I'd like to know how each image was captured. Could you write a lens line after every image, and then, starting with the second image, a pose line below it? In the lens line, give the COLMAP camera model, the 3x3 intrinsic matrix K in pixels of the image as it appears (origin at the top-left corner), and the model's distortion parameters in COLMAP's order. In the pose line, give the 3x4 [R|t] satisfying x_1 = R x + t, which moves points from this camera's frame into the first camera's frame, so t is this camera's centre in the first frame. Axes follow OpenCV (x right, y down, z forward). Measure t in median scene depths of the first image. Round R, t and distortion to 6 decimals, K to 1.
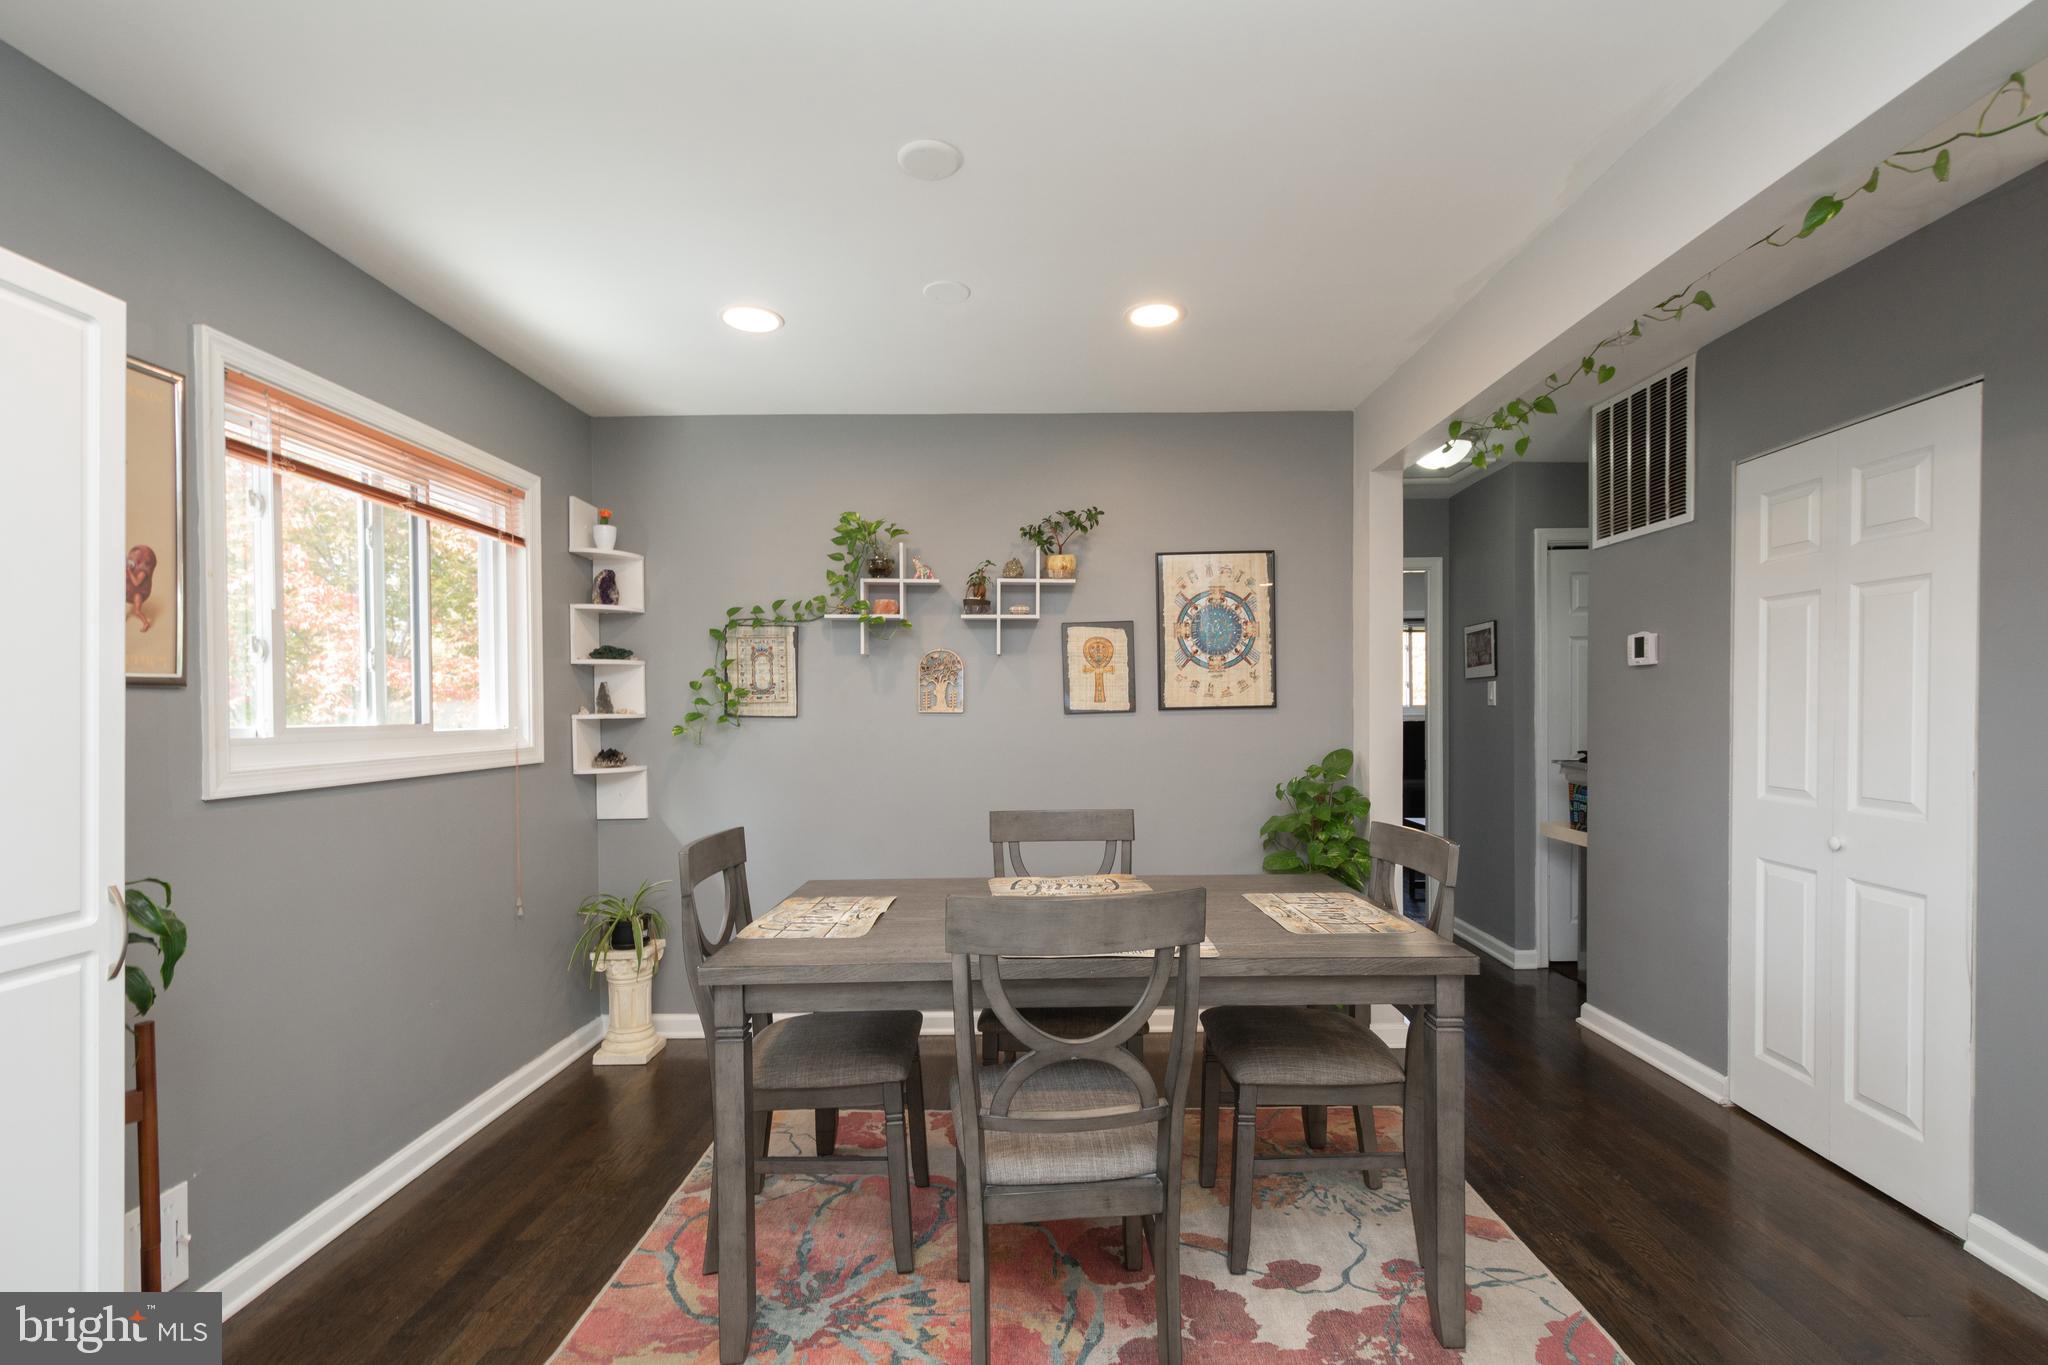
lens RADIAL K [[902.7, 0, 1029.3], [0, 902.7, 715.4], [0, 0, 1]] dist [0.000847, 0.000021]
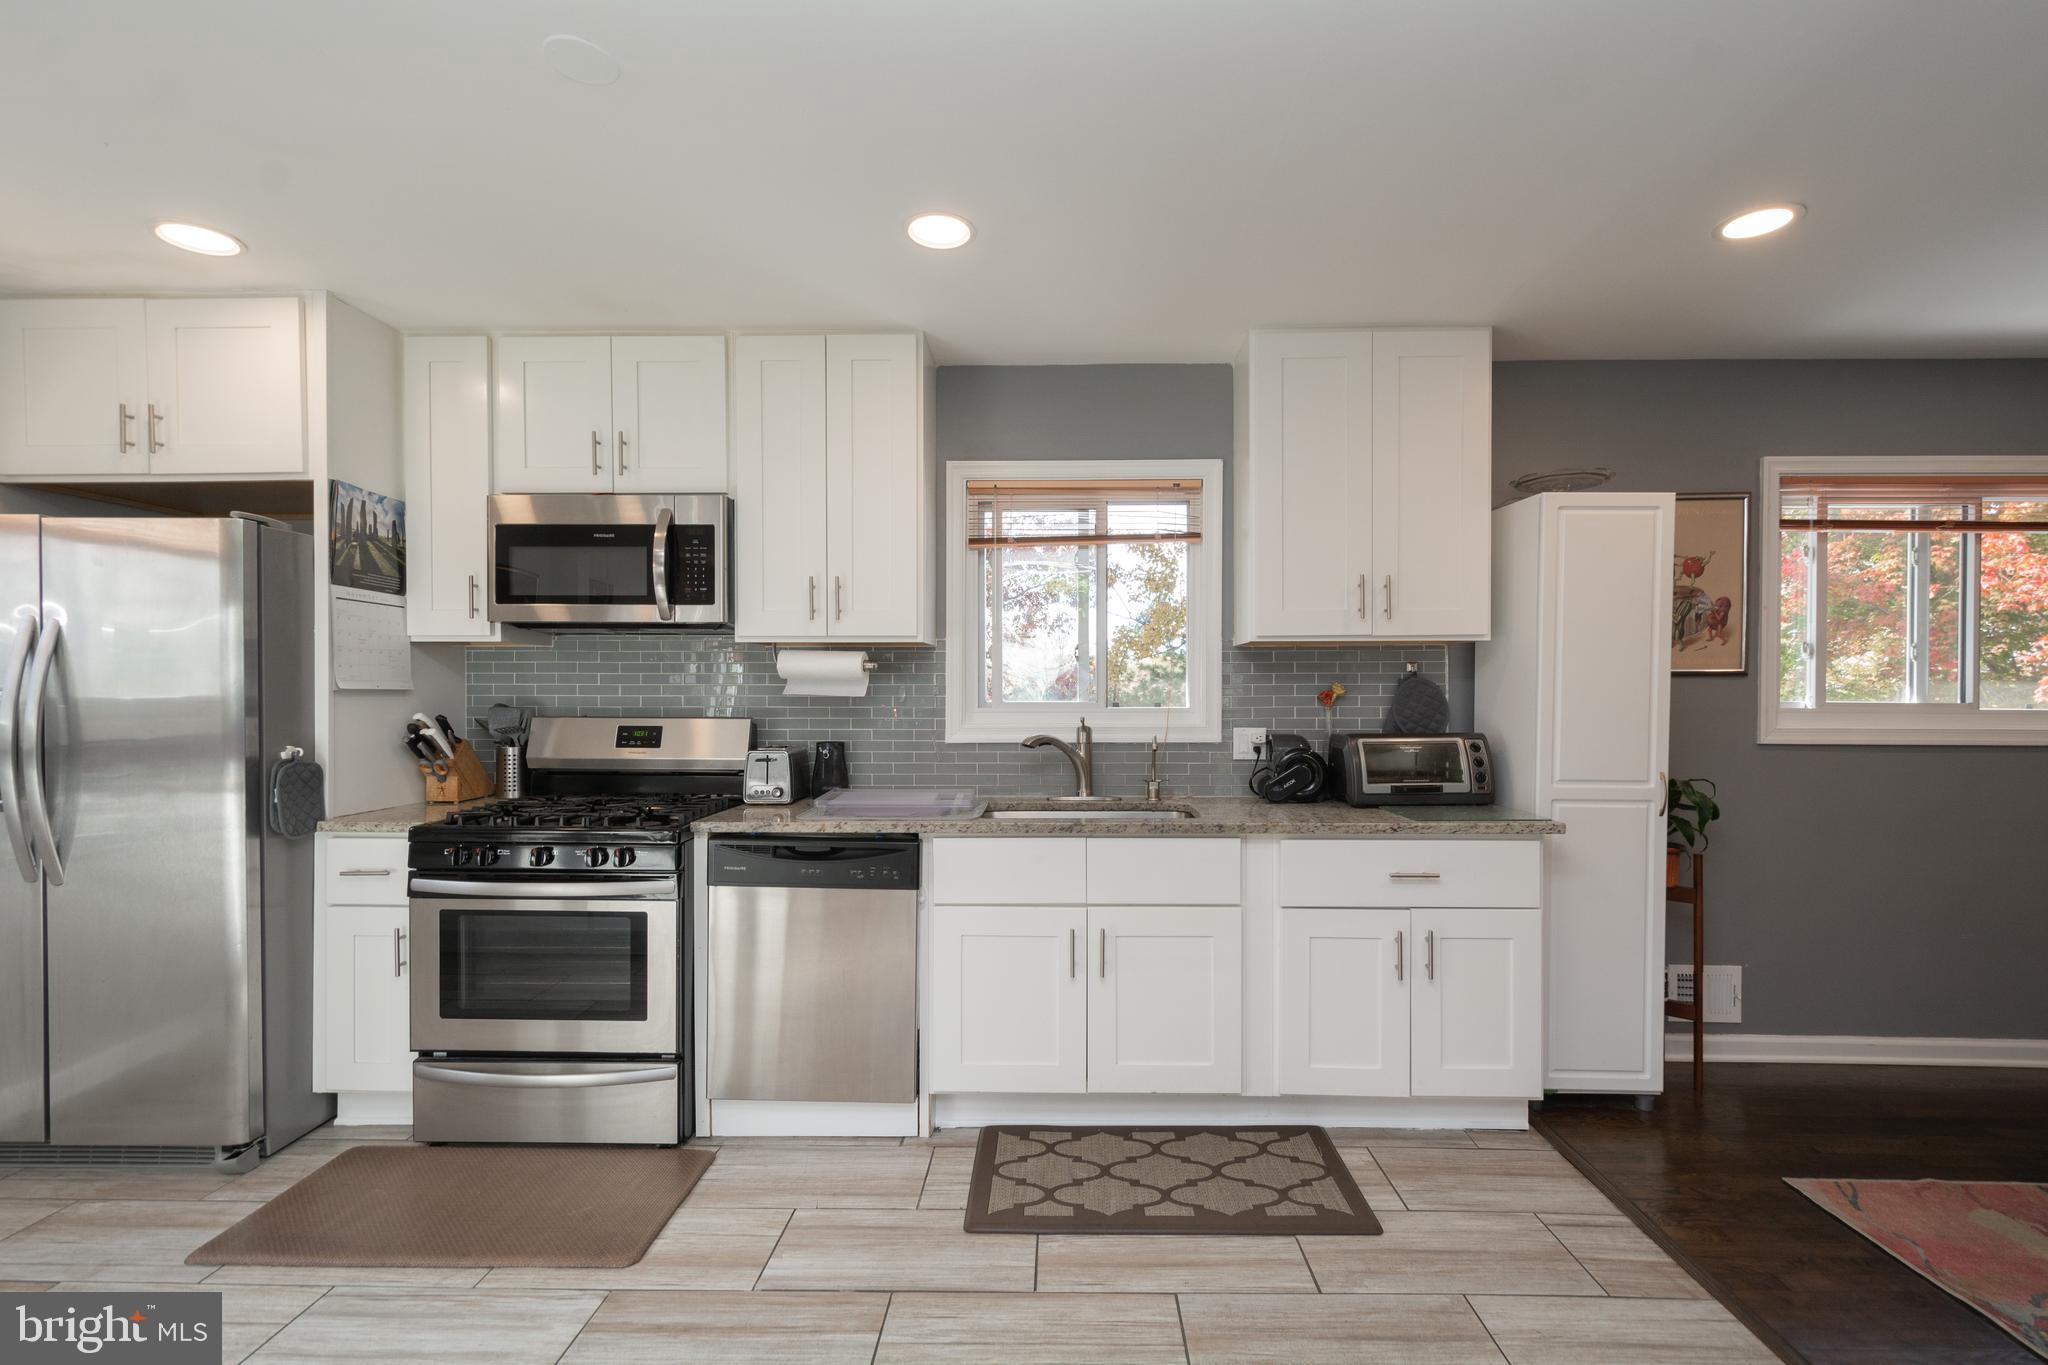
lens RADIAL K [[891.6, 0, 1048.4], [0, 891.6, 700.9], [0, 0, 1]] dist [0.008884, -0.000052]
pose [[-0.014862, 0.016940, -0.999746, 0.413510], [-0.012097, 0.999780, 0.017120, 0.001221], [0.999816, 0.012348, -0.014654, -0.154175]]
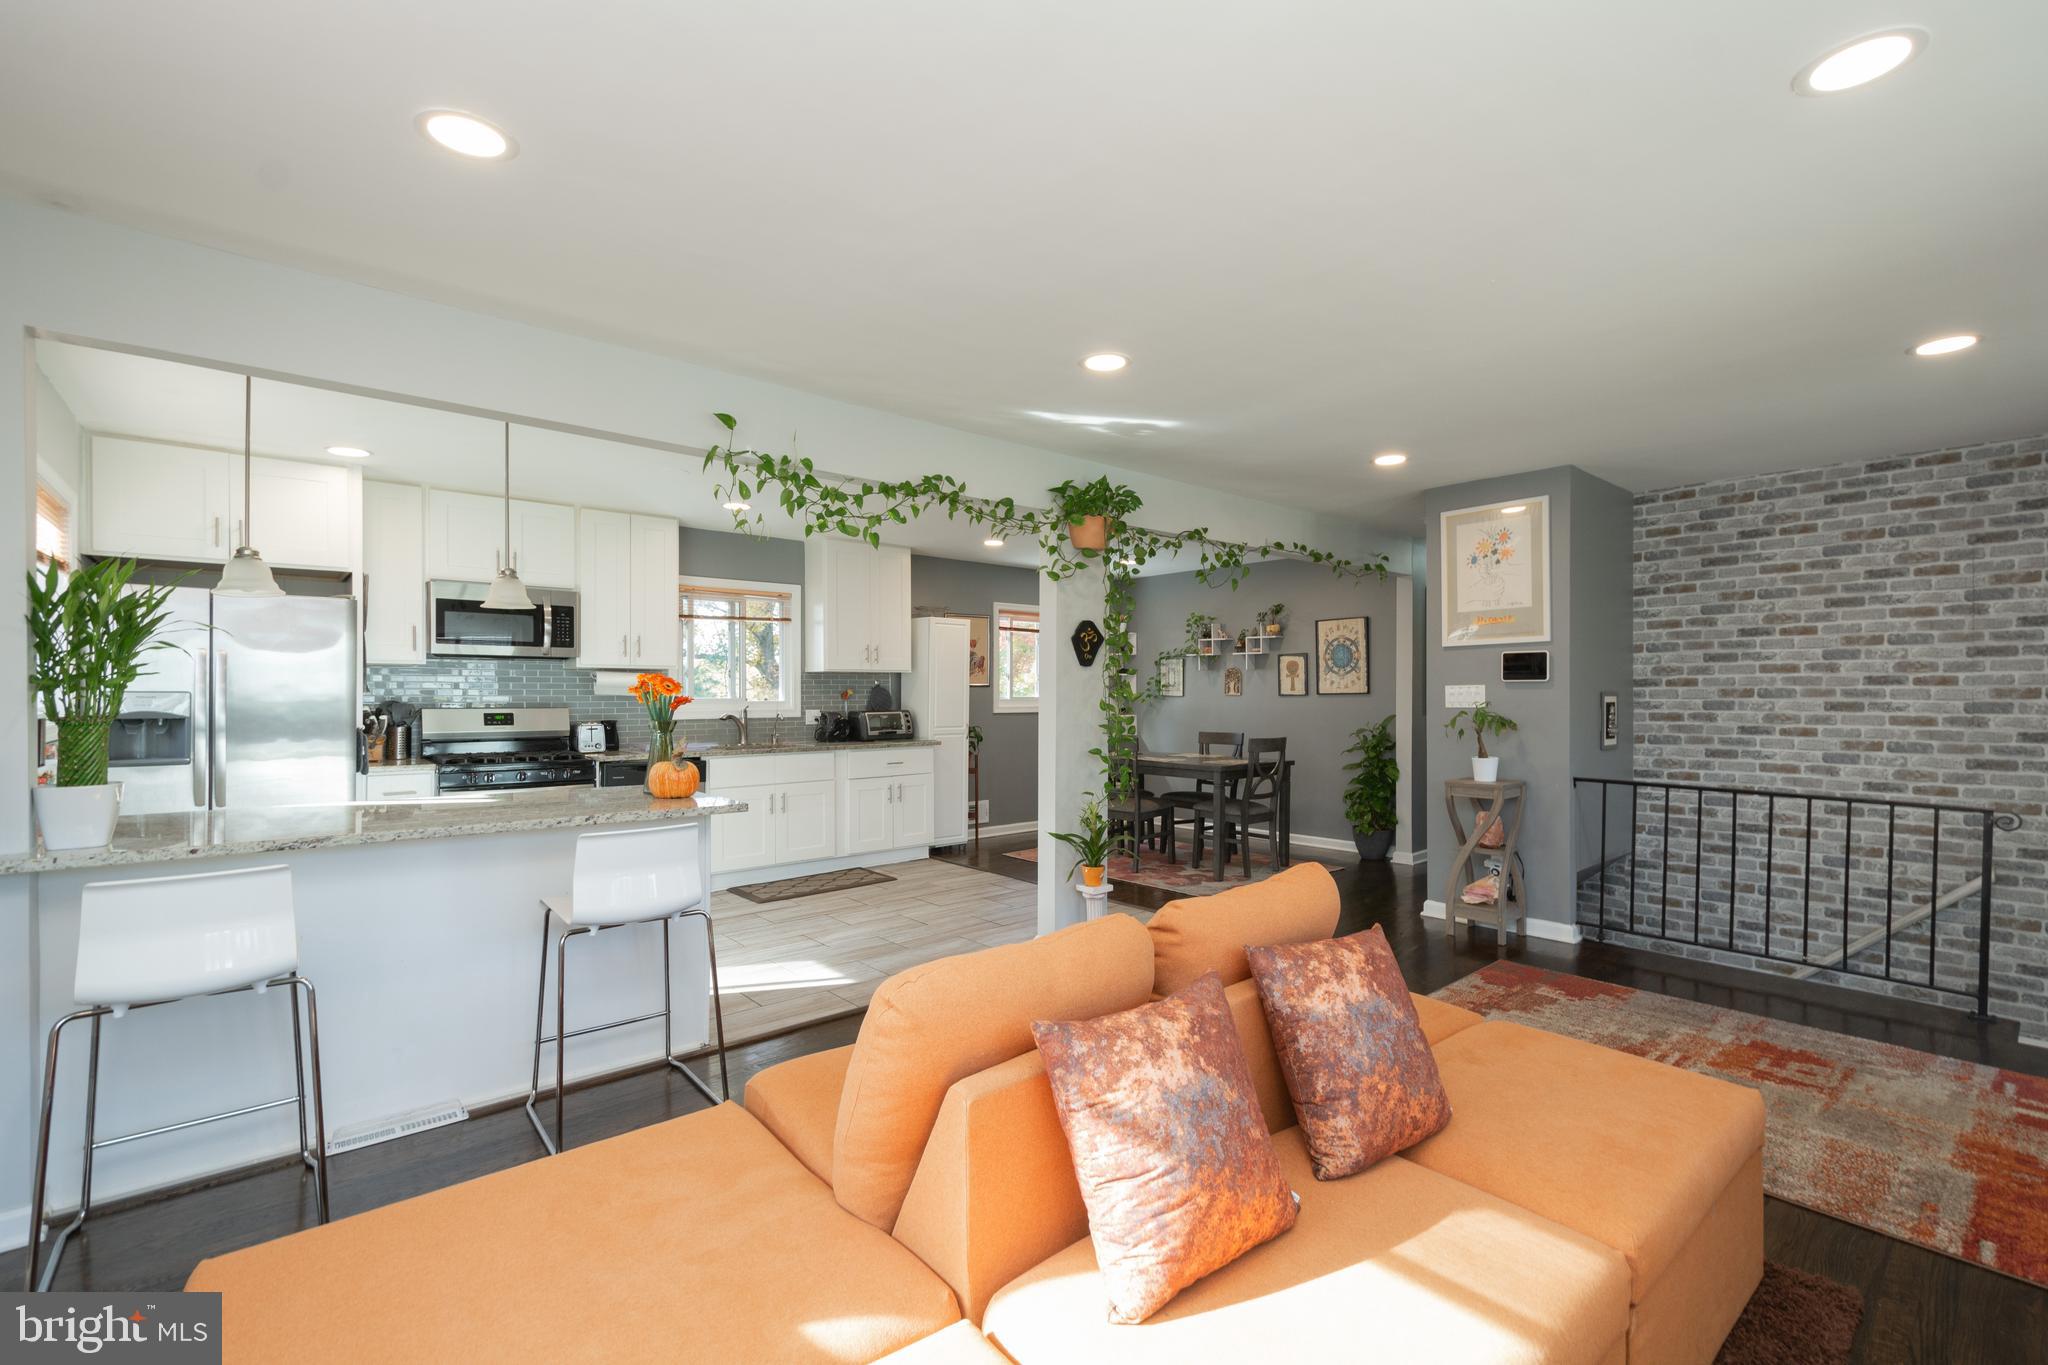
lens RADIAL K [[891.6, 0, 1048.4], [0, 891.6, 700.9], [0, 0, 1]] dist [0.008884, -0.000052]
pose [[0.667197, 0.012795, -0.744772, 1.304371], [-0.012411, 0.999905, 0.006060, 0.003616], [0.744778, 0.005200, 0.667292, -0.878727]]
